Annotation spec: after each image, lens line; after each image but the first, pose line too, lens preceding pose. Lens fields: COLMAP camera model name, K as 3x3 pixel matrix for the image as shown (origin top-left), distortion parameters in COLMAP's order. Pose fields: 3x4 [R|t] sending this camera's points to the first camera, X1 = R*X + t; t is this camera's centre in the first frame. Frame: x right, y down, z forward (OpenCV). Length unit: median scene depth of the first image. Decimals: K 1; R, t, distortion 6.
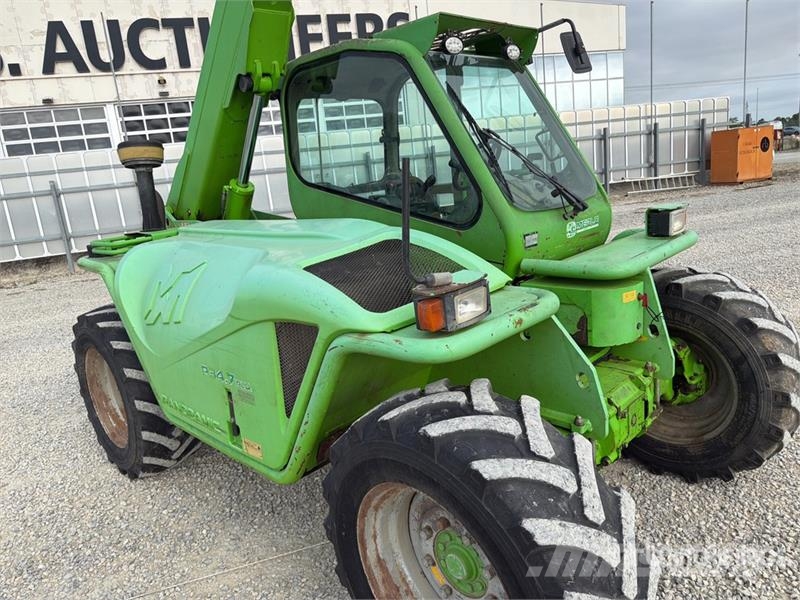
lens RADIAL K [[581.5, 0, 388.2], [0, 581.5, 299.0], [0, 0, 1]] dist [0.050475, -0.059172]
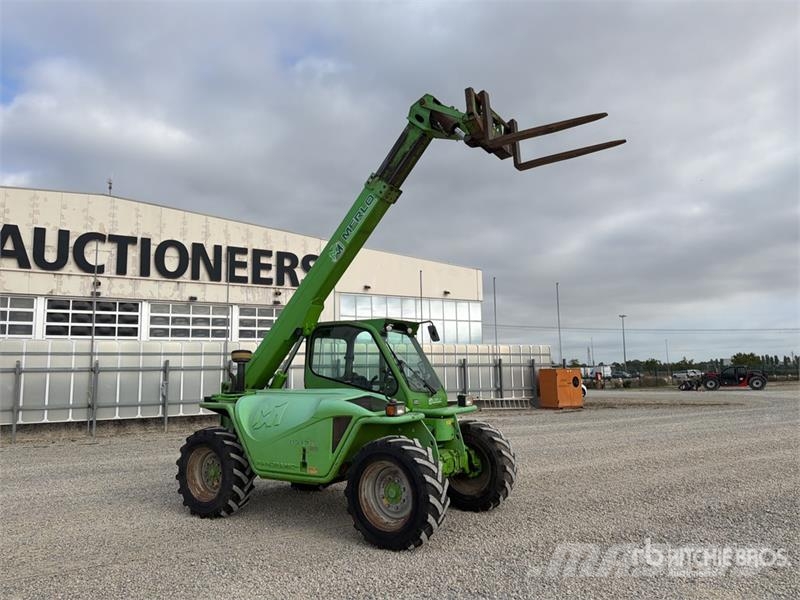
lens RADIAL K [[564.3, 0, 398.5], [0, 564.3, 305.5], [0, 0, 1]] dist [0.094884, -0.121724]
pose [[0.973172, 0.111302, 0.201366, -0.052552], [-0.035176, 0.936889, -0.347854, 0.050752], [-0.227374, 0.331439, 0.915669, -0.195888]]
